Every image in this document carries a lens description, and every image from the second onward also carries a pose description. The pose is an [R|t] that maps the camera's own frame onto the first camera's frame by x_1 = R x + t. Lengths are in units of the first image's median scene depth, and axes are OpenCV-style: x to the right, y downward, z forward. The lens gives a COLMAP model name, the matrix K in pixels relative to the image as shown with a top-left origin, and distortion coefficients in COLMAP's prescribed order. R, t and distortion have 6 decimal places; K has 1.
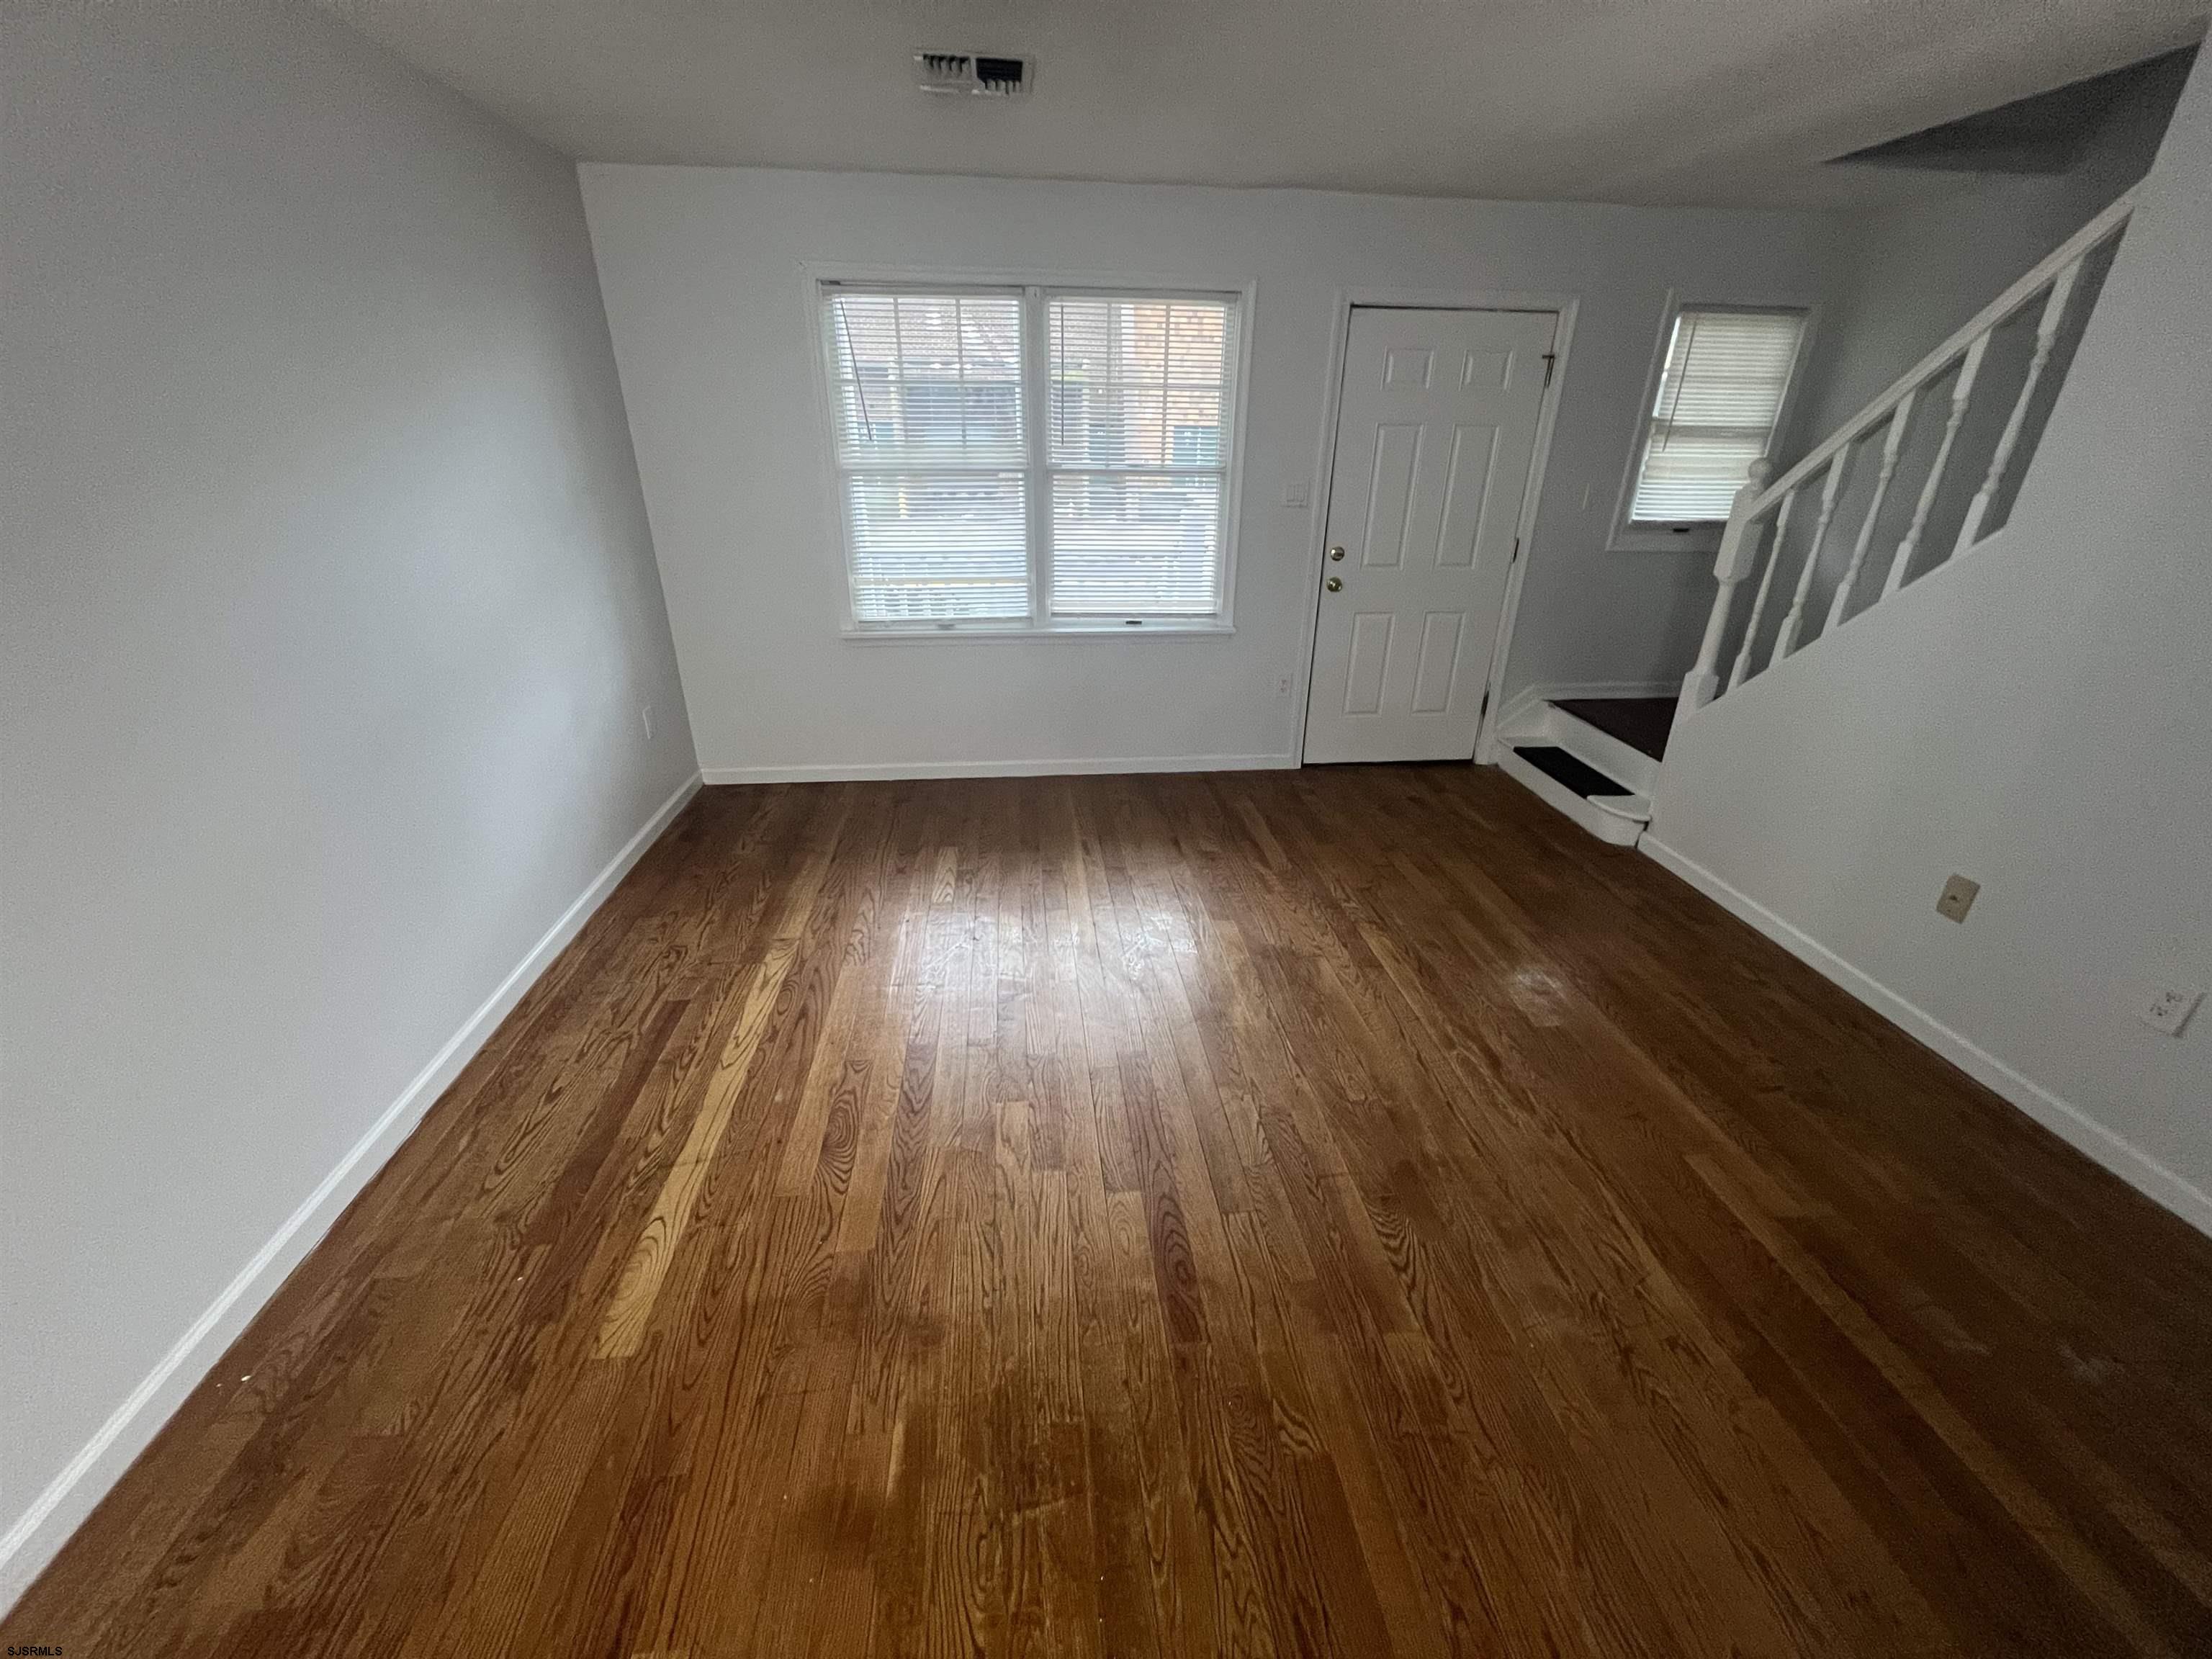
lens RADIAL K [[883.8, 0, 1109.4], [0, 883.8, 828.0], [0, 0, 1]] dist [0.001267, 0.000198]
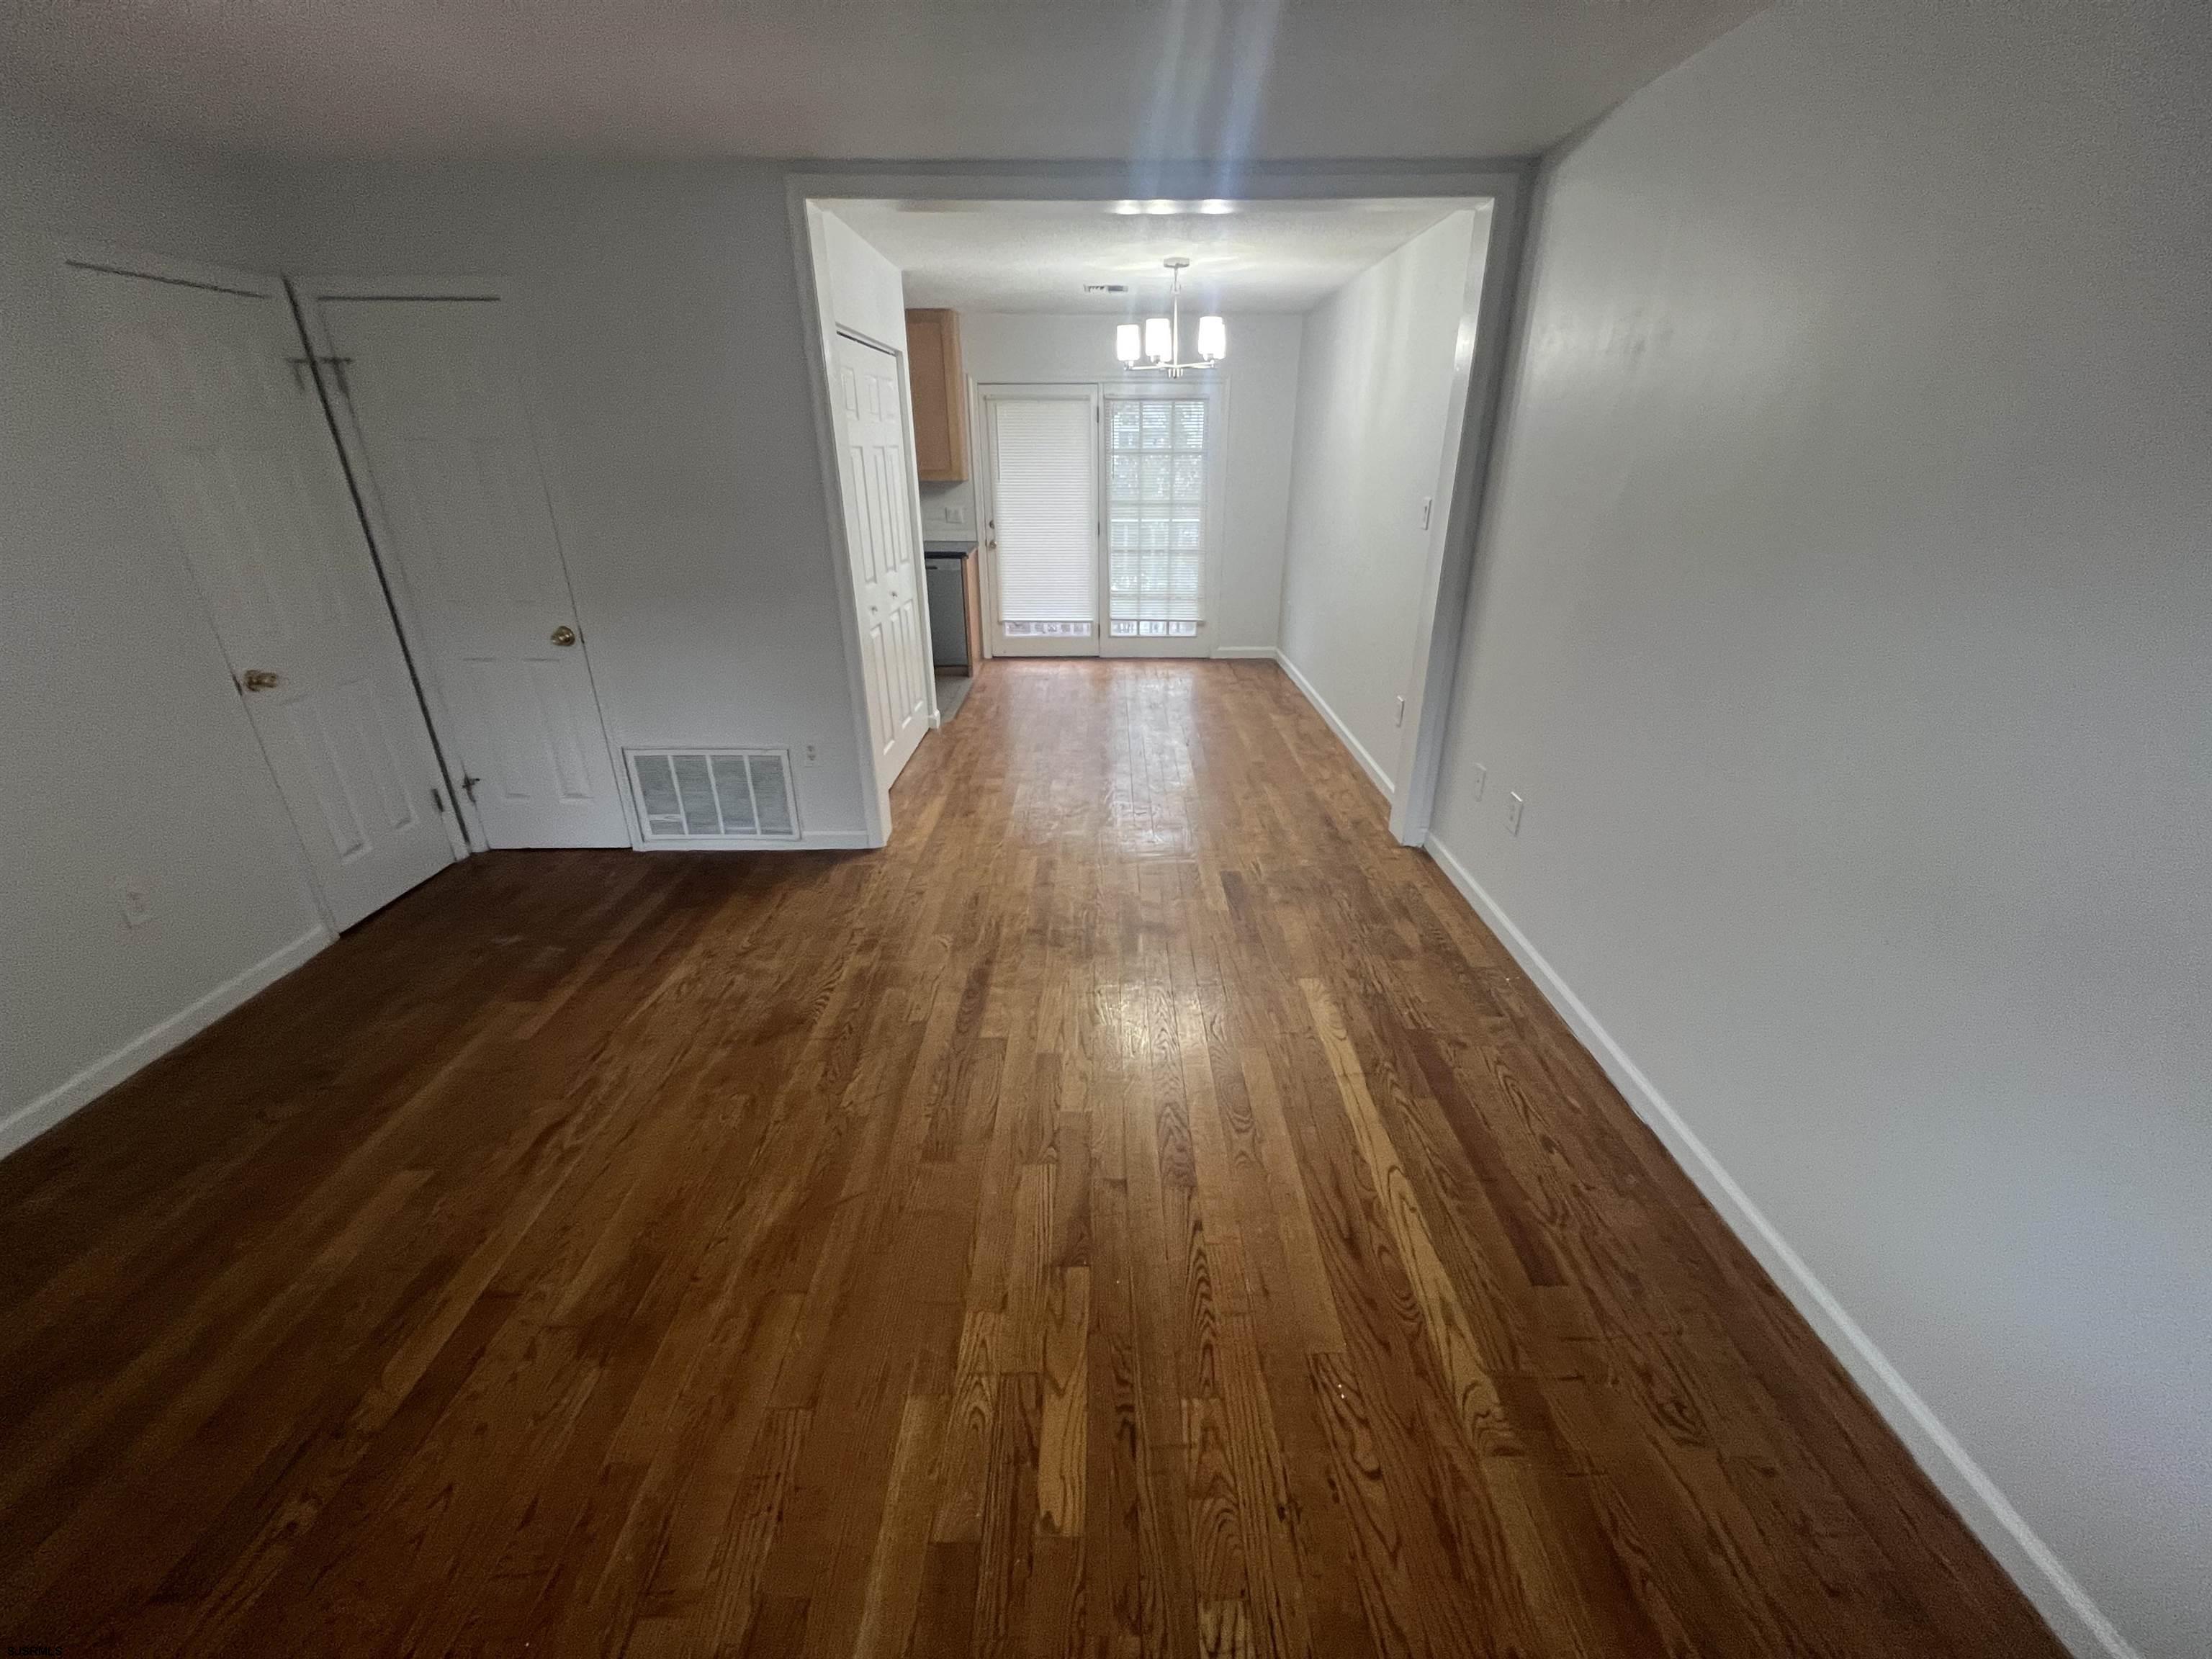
lens RADIAL K [[882.1, 0, 1110.0], [0, 882.1, 835.3], [0, 0, 1]] dist [-0.000217, 0.000001]
pose [[-0.995077, -0.049397, 0.085915, -0.218033], [0.031646, 0.663154, 0.747814, -0.645022], [-0.093915, 0.746851, -0.658326, 1.410548]]
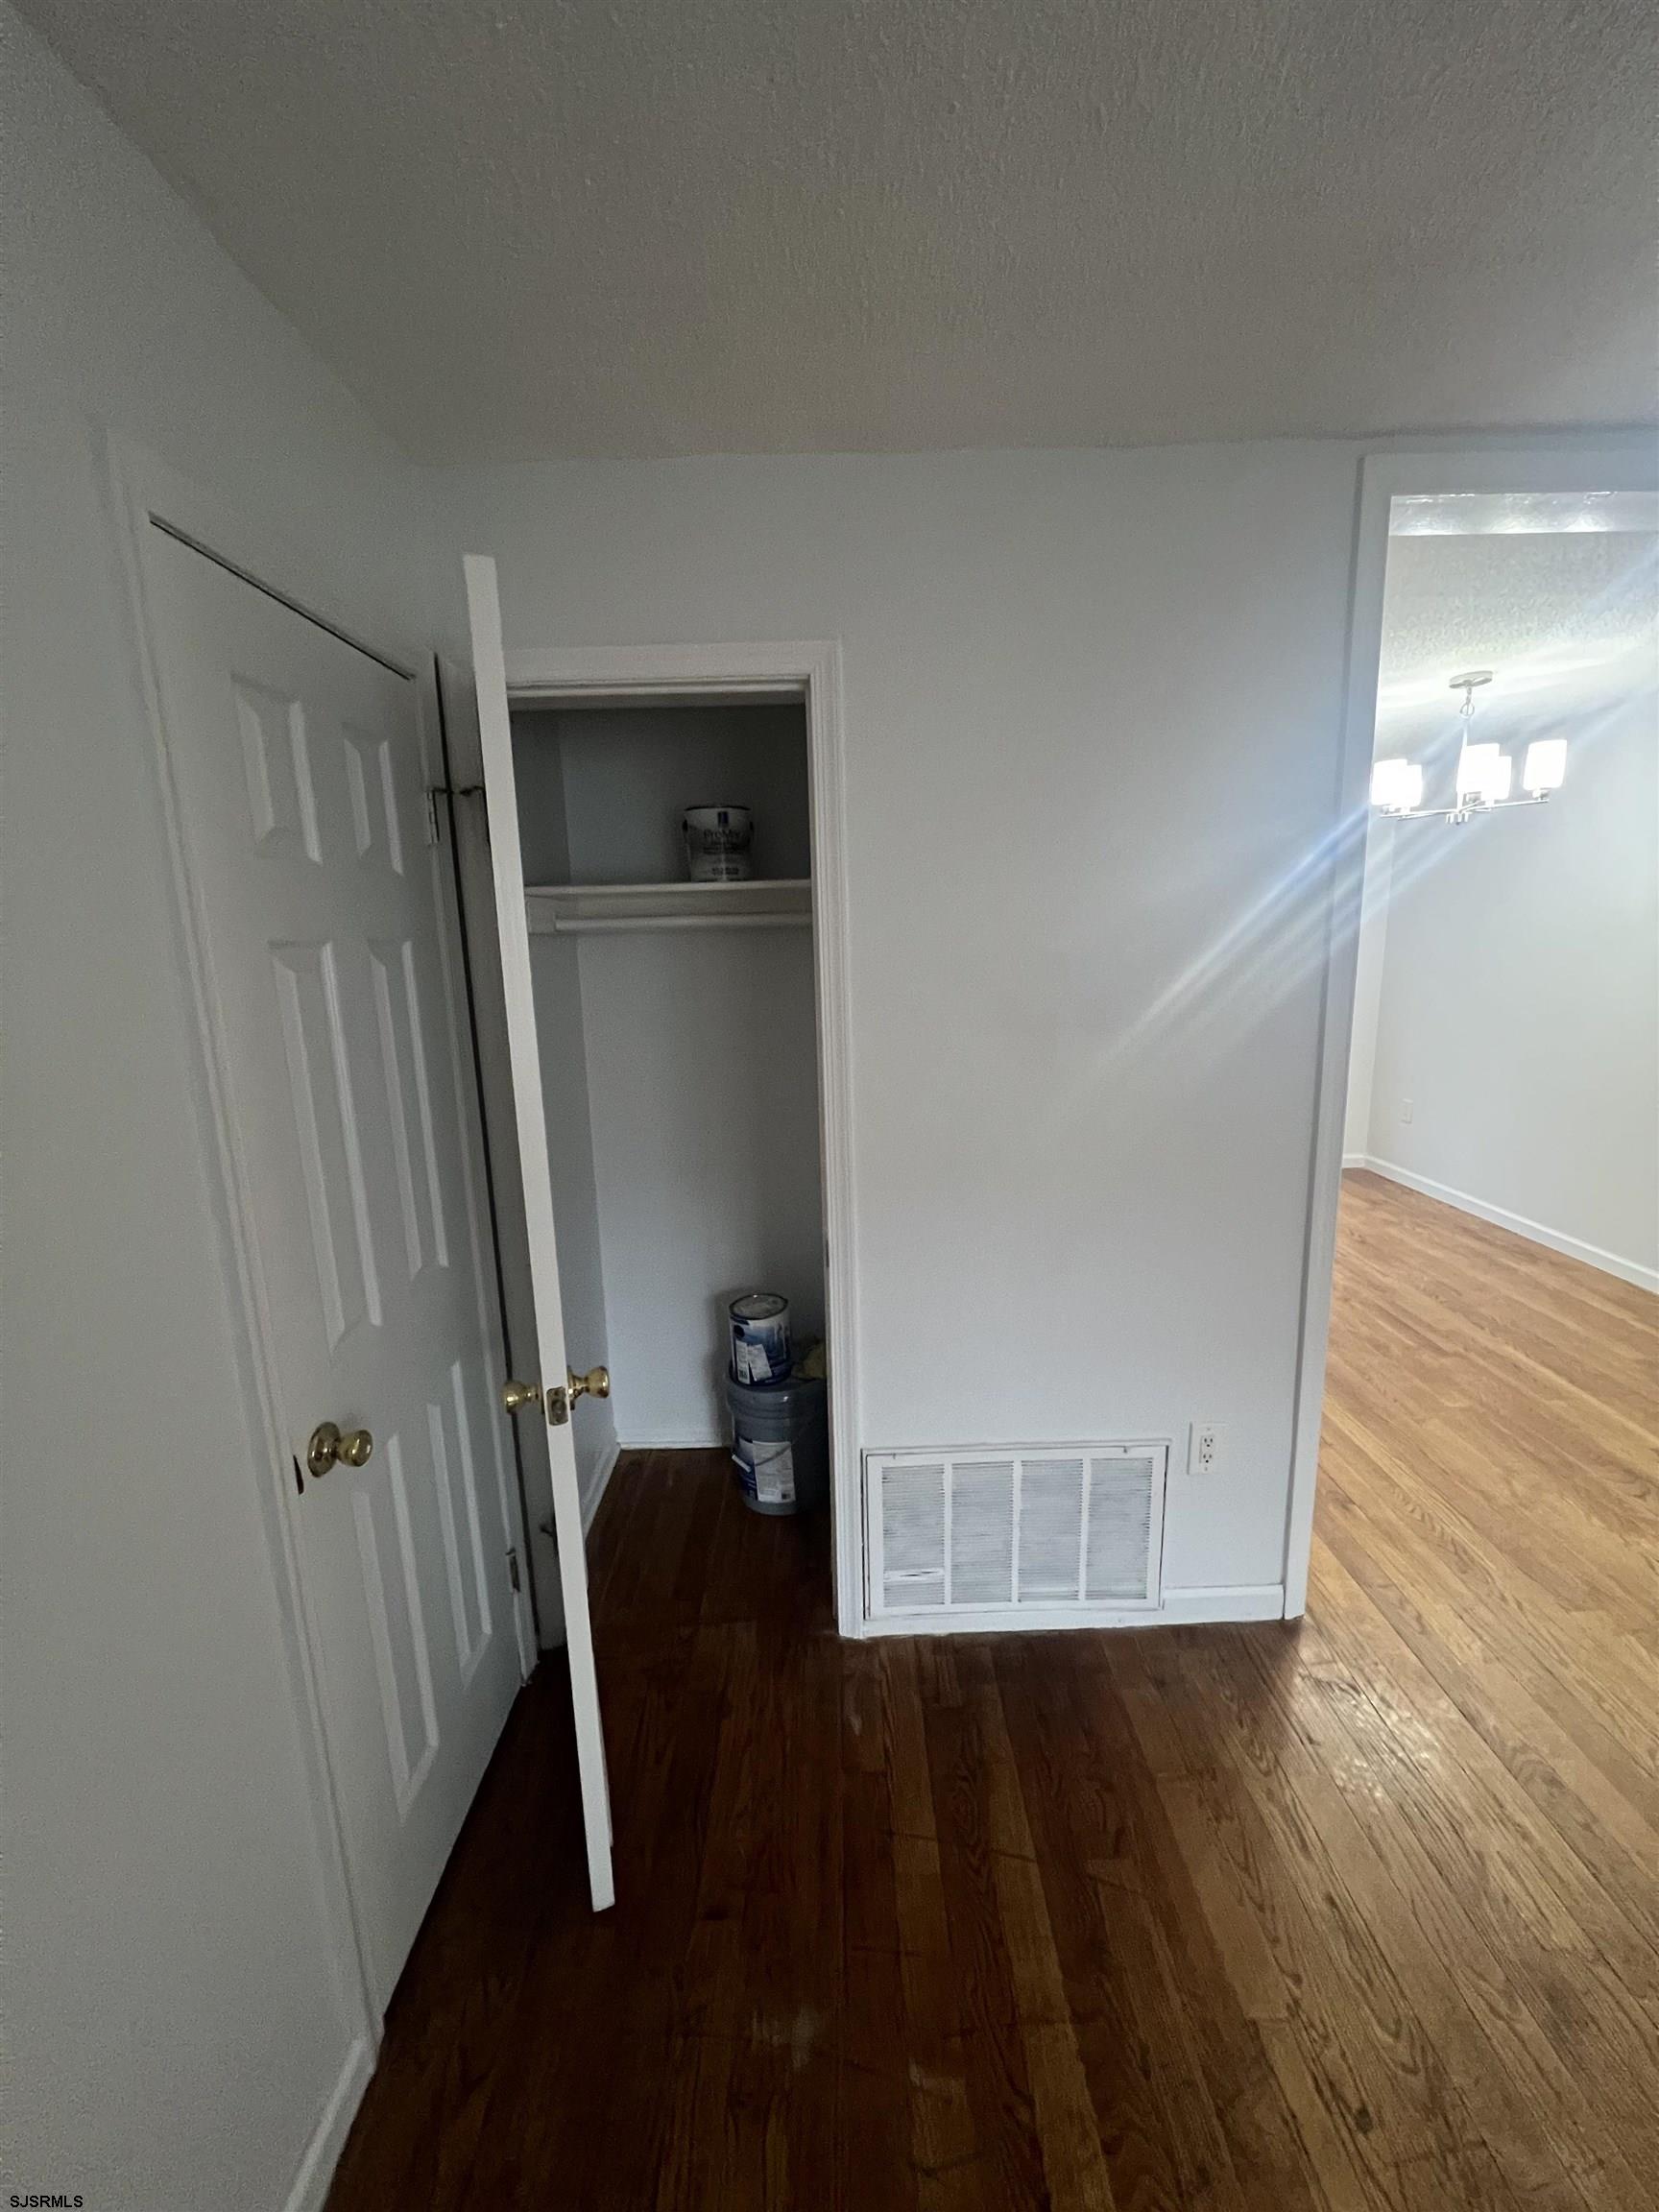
lens RADIAL K [[882.1, 0, 832.9], [0, 882.1, 1101.2], [0, 0, 1]] dist [-0.000217, 0.000001]
pose [[-0.995574, 0.001281, 0.093973, 0.729946], [0.055700, 0.813412, 0.579015, -0.365085], [-0.075697, 0.581686, -0.809883, 0.834855]]
